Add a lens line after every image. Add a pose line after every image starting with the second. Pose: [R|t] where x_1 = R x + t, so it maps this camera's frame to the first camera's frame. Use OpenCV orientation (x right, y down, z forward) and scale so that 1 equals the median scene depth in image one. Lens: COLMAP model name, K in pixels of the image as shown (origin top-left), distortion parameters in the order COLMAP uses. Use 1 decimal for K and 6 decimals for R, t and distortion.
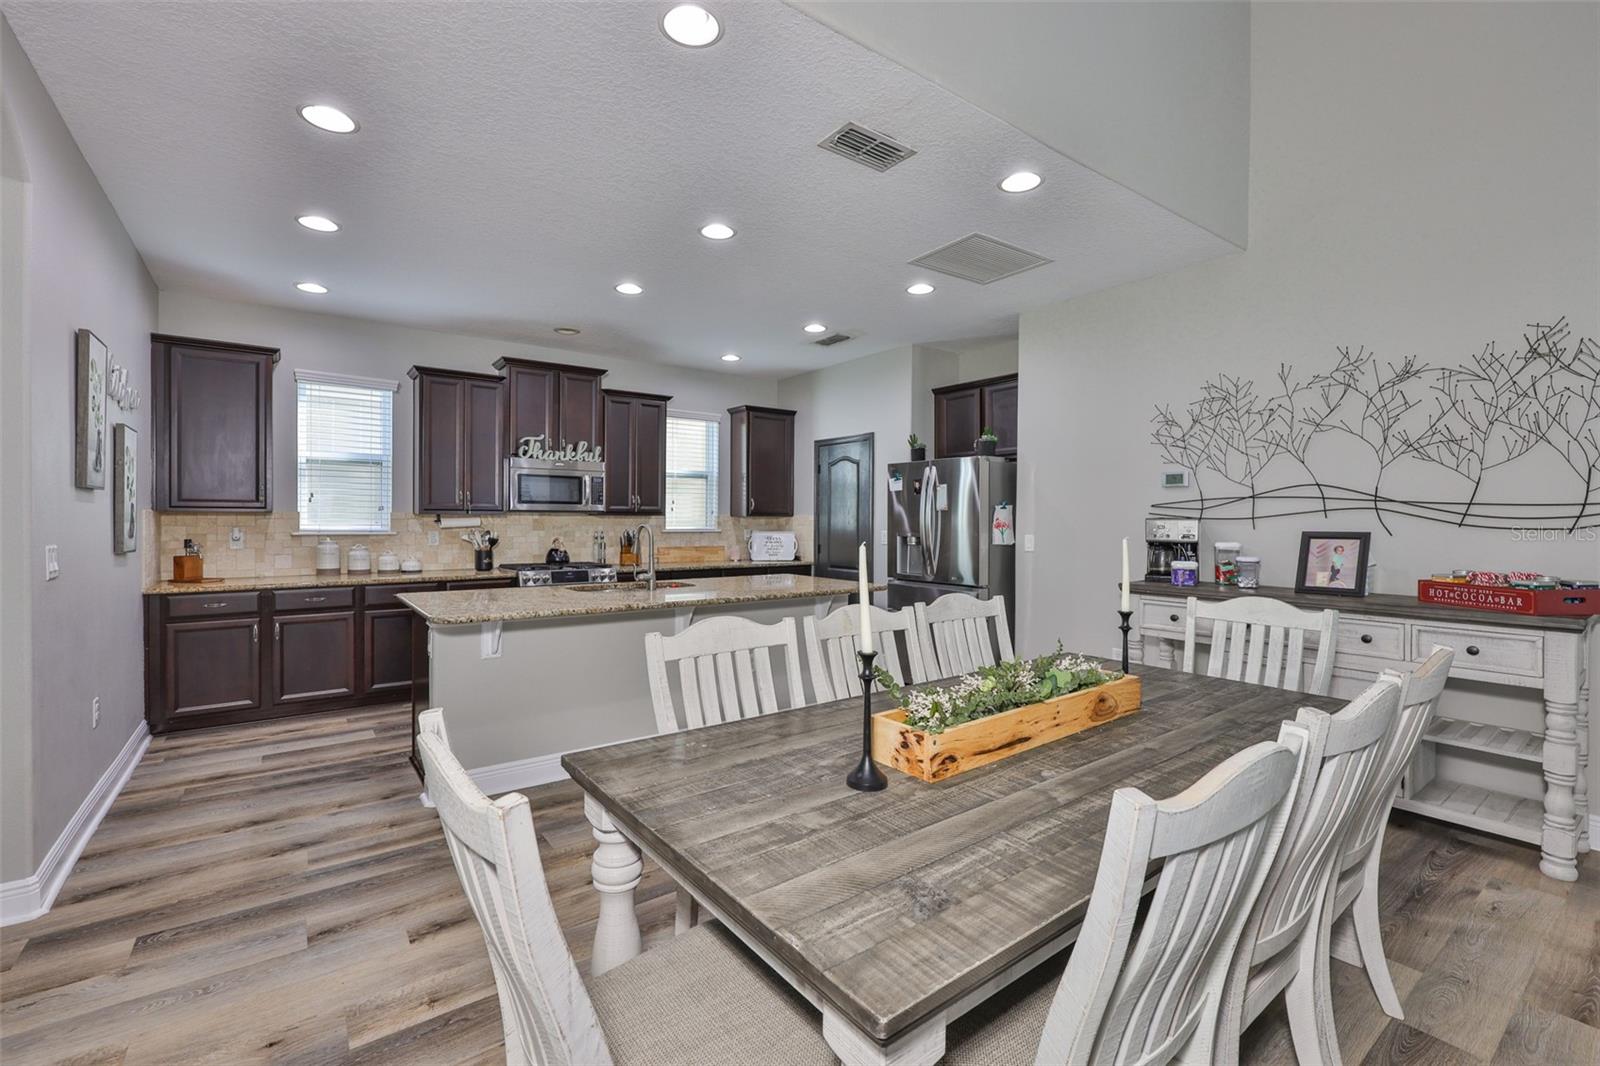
lens RADIAL K [[628.2, 0, 801.9], [0, 628.2, 525.8], [0, 0, 1]] dist [0.000383, 0.000097]
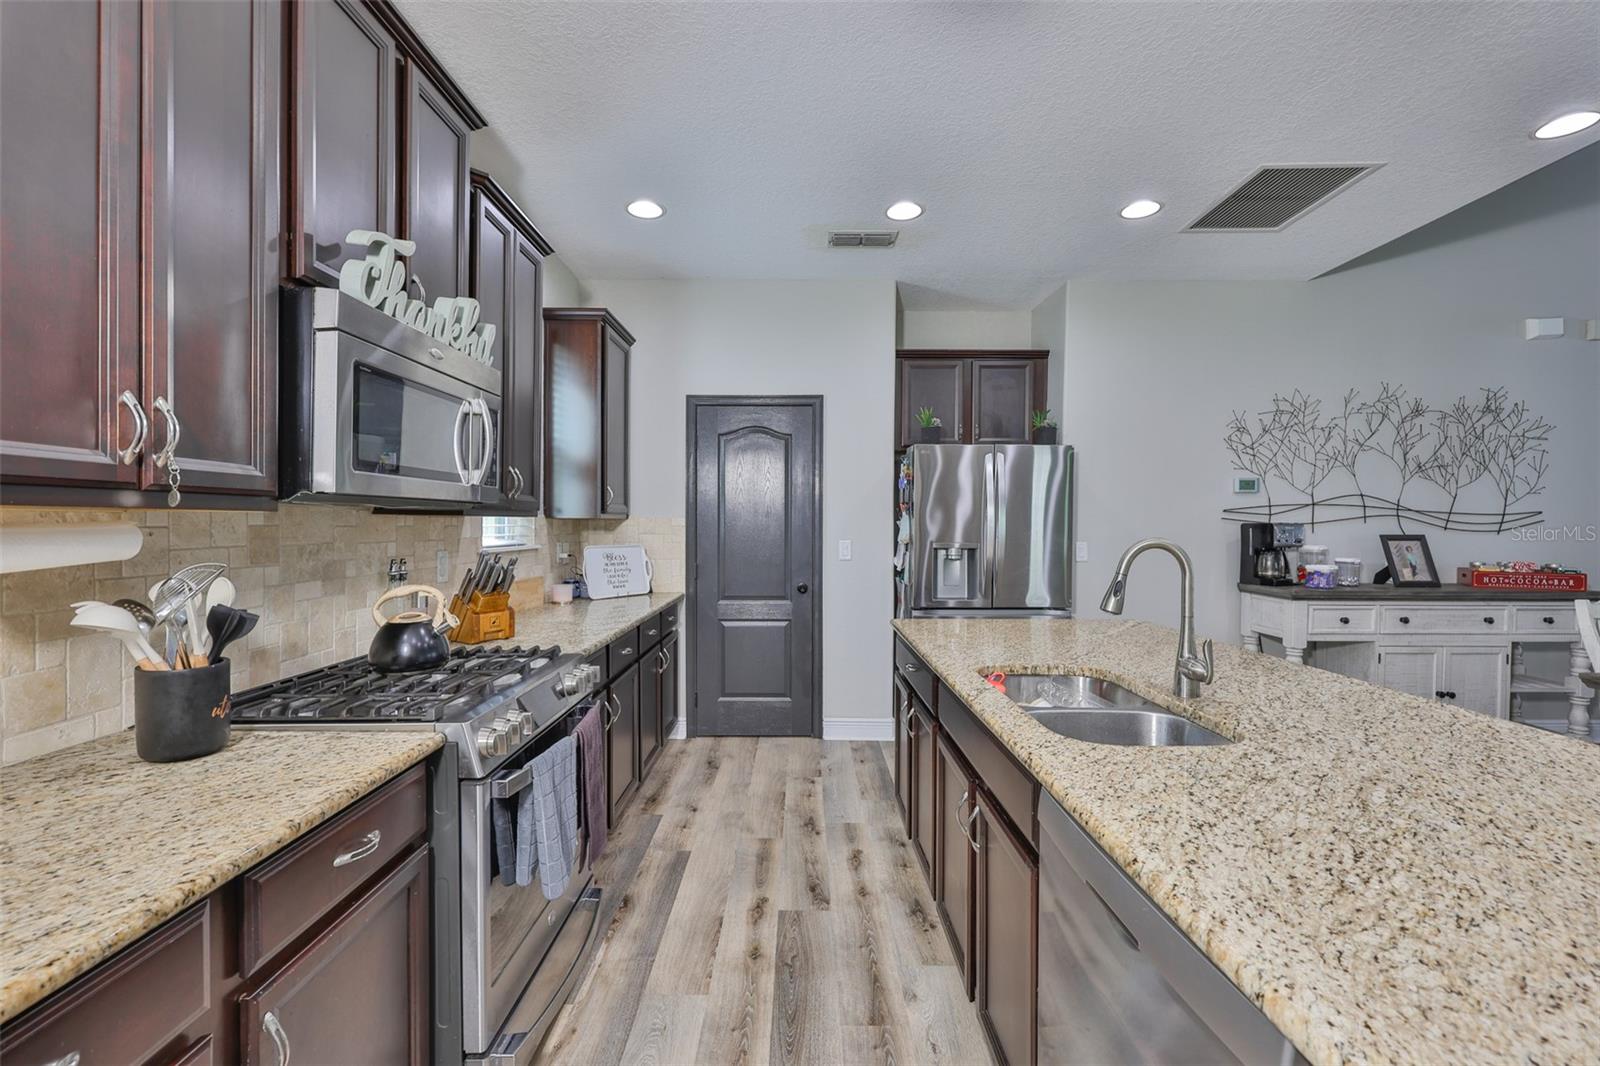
lens RADIAL K [[670.8, 0, 796.5], [0, 670.8, 533.5], [0, 0, 1]] dist [0.000098, 0.000275]
pose [[0.635049, -0.012495, 0.772371, -0.704452], [0.007404, 0.999922, 0.010089, -0.011597], [-0.772436, -0.000688, 0.635092, 0.852946]]
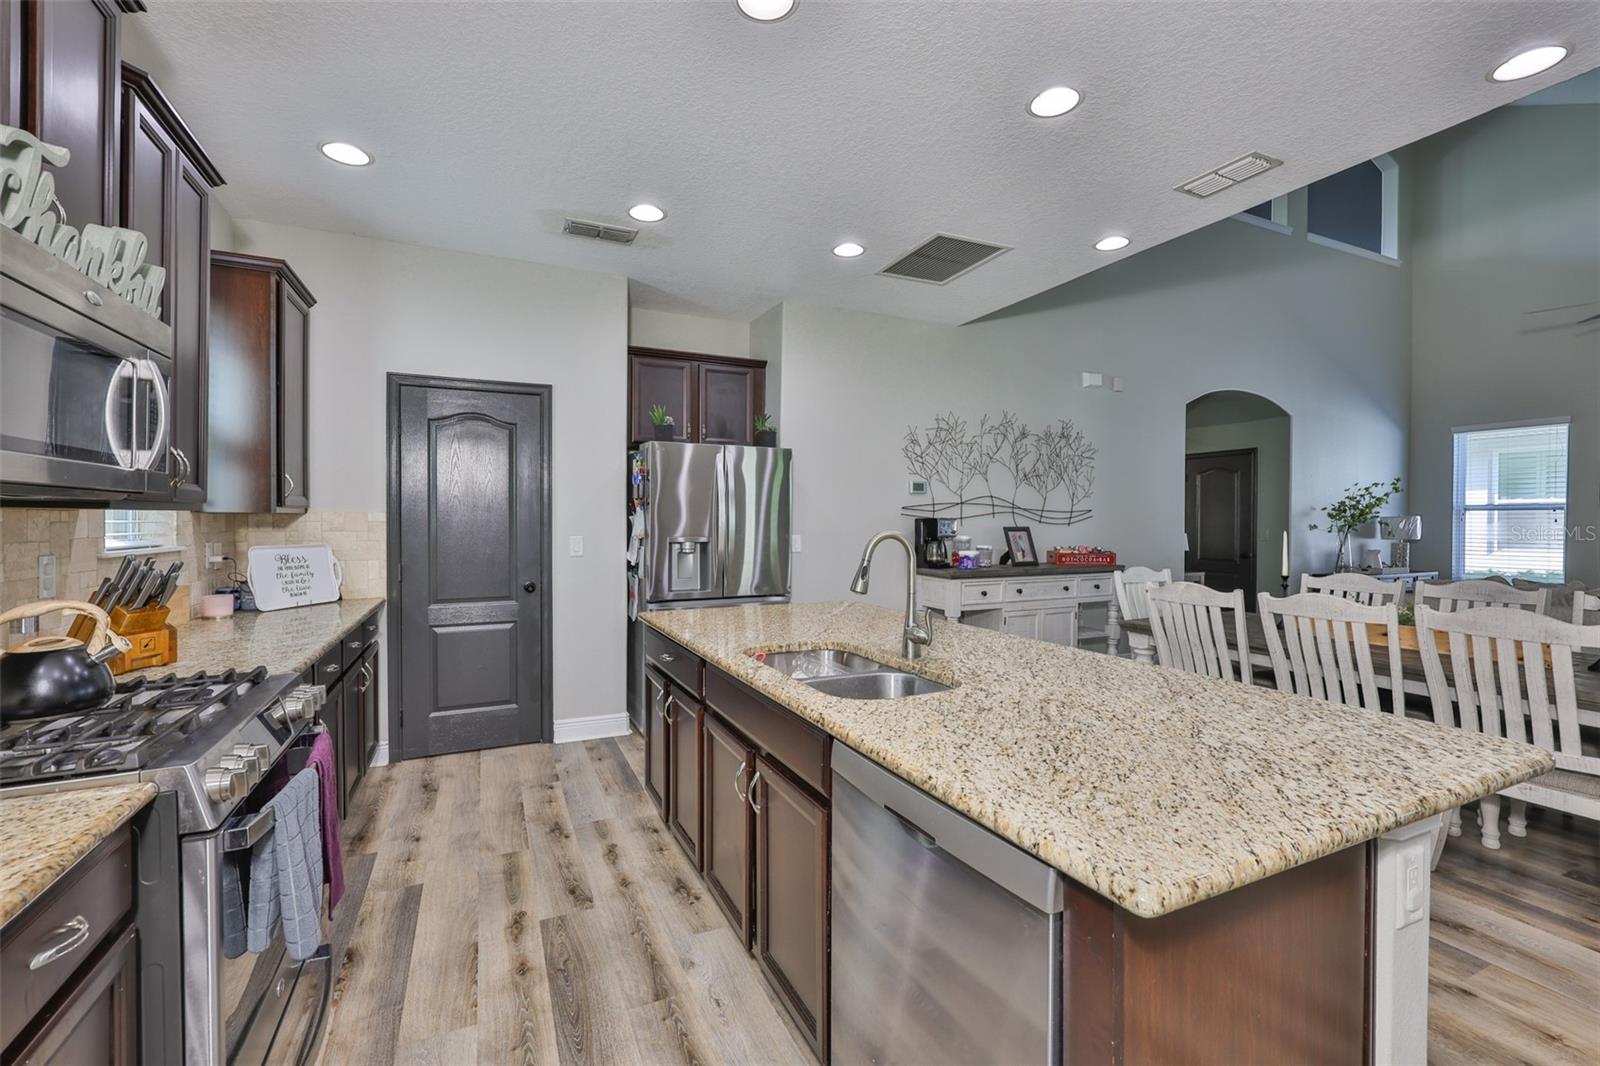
lens RADIAL K [[669.7, 0, 788.4], [0, 669.7, 528.8], [0, 0, 1]] dist [0.001407, 0.000195]
pose [[0.253664, -0.016056, 0.967159, -0.754159], [0.009374, 0.999856, 0.014140, -0.011980], [-0.967247, 0.005479, 0.253778, 0.891284]]
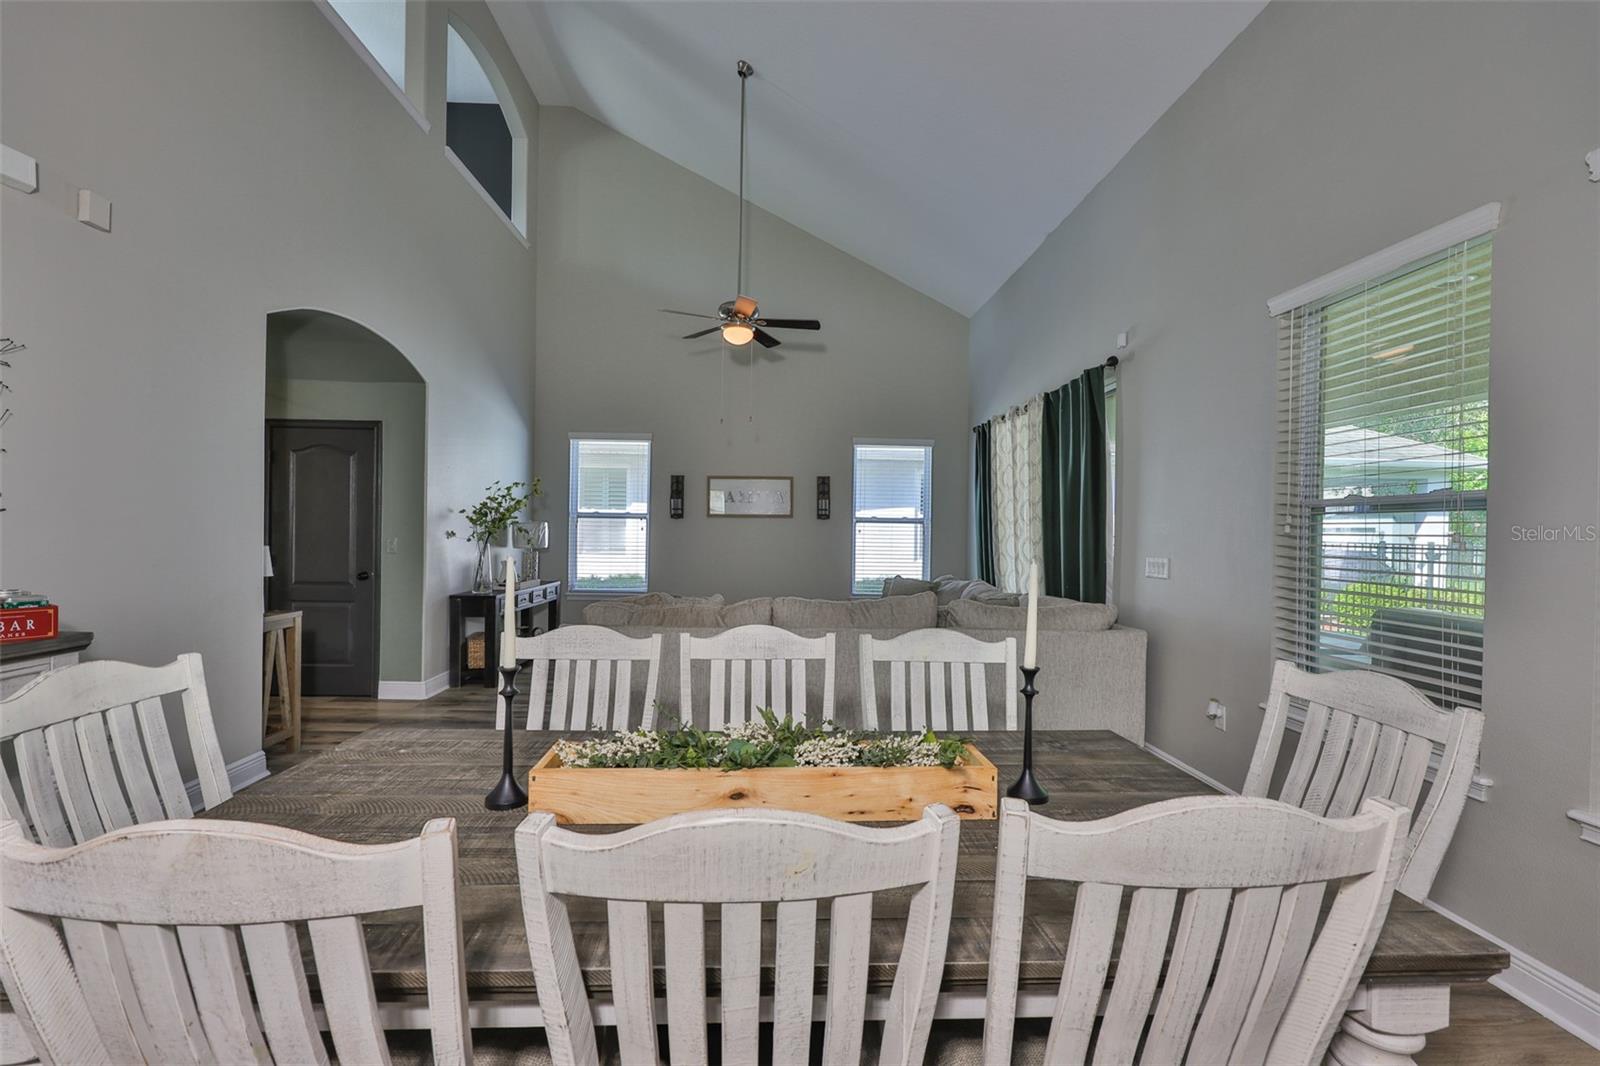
lens RADIAL K [[670.8, 0, 796.5], [0, 670.8, 533.5], [0, 0, 1]] dist [0.000098, 0.000275]
pose [[-0.801151, -0.018302, 0.598182, -0.064108], [-0.012507, 0.999826, 0.013839, -0.008238], [-0.598331, 0.003605, -0.801241, 0.671108]]
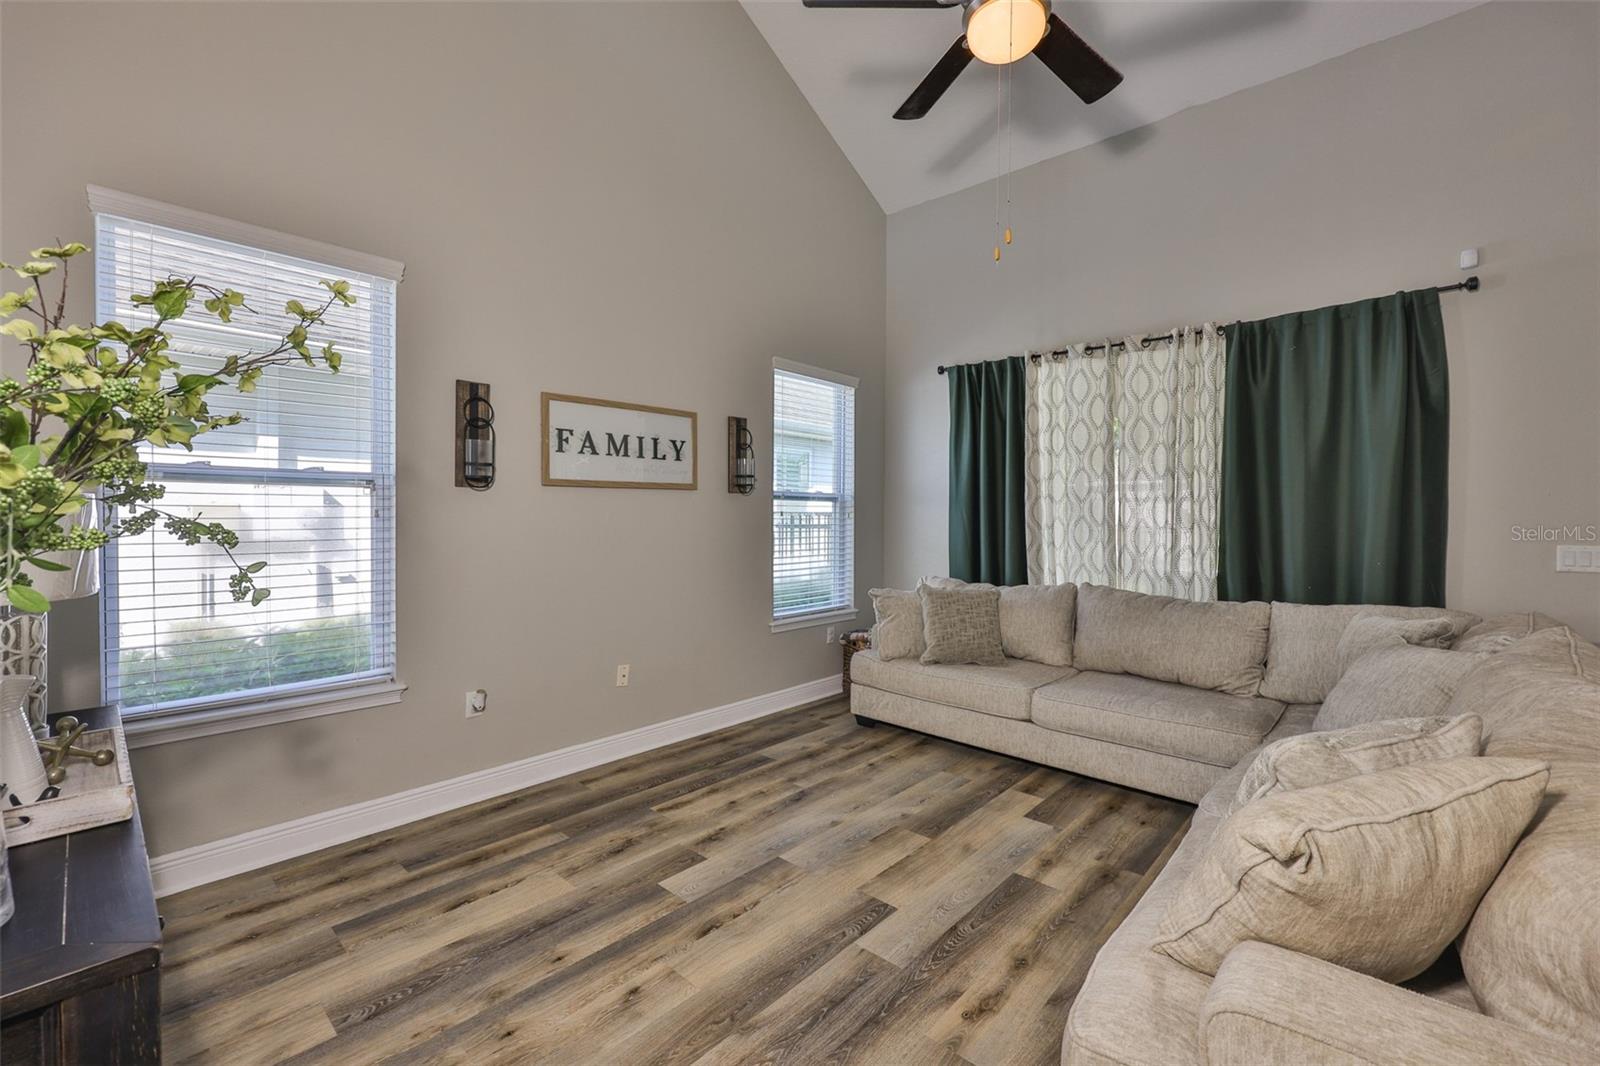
lens RADIAL K [[679.9, 0, 802.3], [0, 679.9, 525.9], [0, 0, 1]] dist [-0.000298, 0.000183]
pose [[-0.990223, -0.007260, -0.139307, 1.050204], [-0.010836, 0.999630, 0.024930, 0.001393], [0.139074, 0.026196, -0.989935, 0.211601]]
